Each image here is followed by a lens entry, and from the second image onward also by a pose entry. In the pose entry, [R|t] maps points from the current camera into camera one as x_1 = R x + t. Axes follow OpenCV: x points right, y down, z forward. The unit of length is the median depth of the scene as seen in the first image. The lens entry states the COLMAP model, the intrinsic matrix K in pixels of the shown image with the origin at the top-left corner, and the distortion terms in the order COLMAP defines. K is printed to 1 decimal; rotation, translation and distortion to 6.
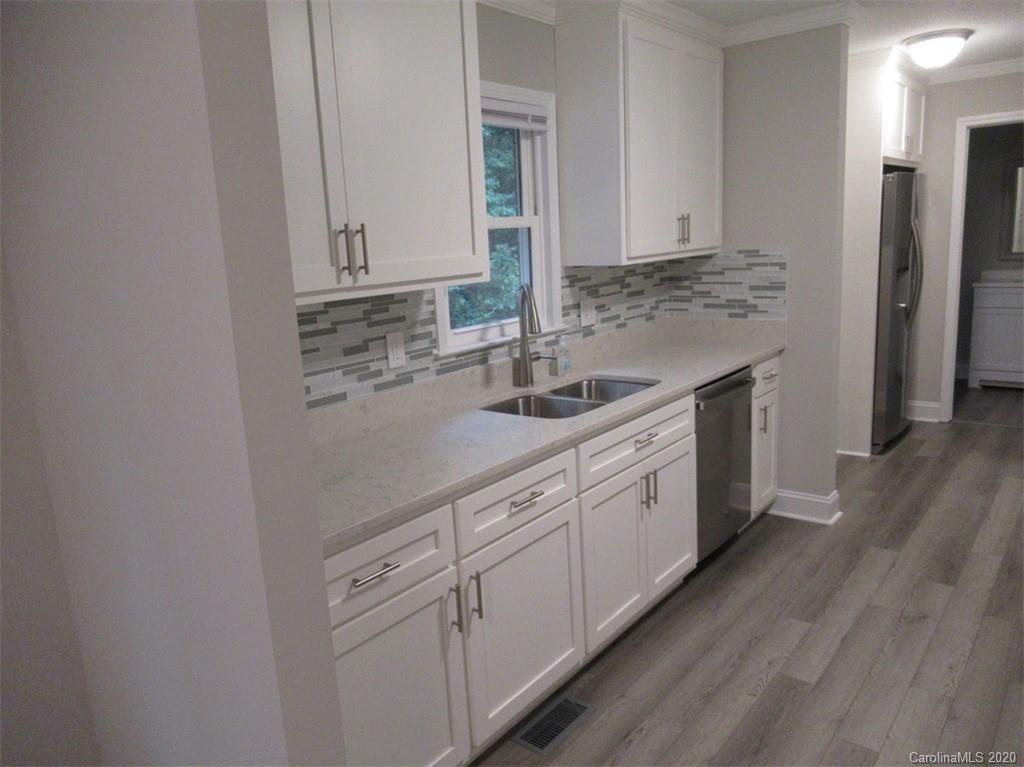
lens RADIAL K [[761.7, 0, 512.0], [0, 761.7, 383.5], [0, 0, 1]] dist [-0.000442, 0.003624]
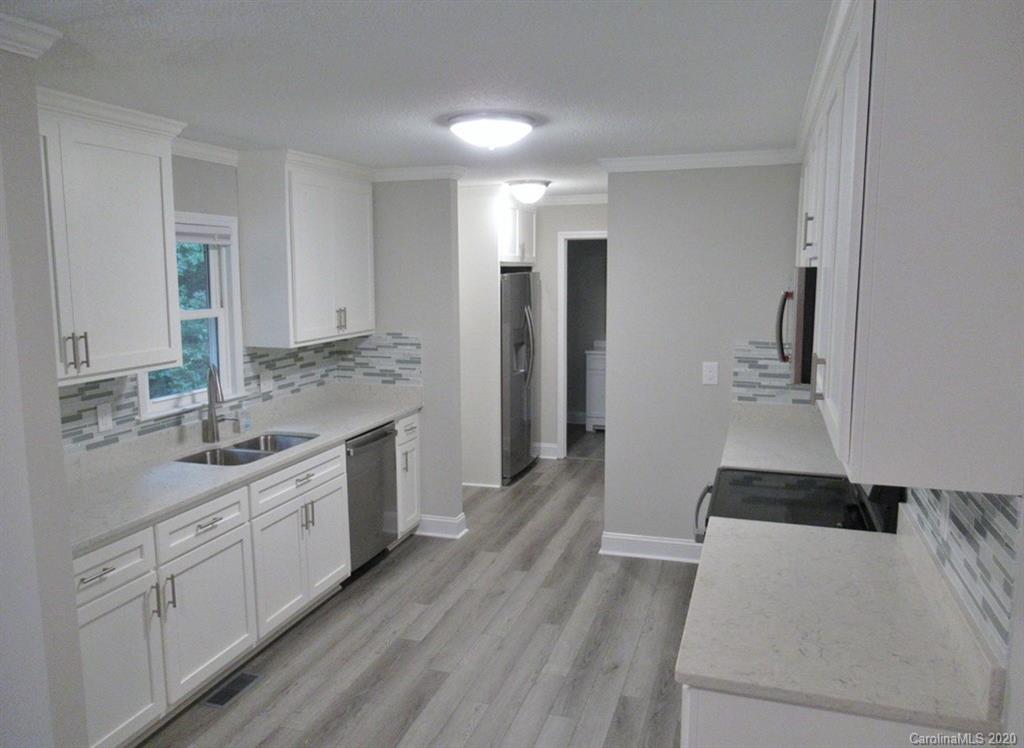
lens RADIAL K [[776.3, 0, 496.0], [0, 776.3, 374.0], [0, 0, 1]] dist [-0.011665, -0.002425]
pose [[0.939279, 0.000090, 0.343155, 0.017768], [0.025257, 0.997269, -0.069396, -0.007842], [-0.342224, 0.073849, 0.936712, -0.388567]]
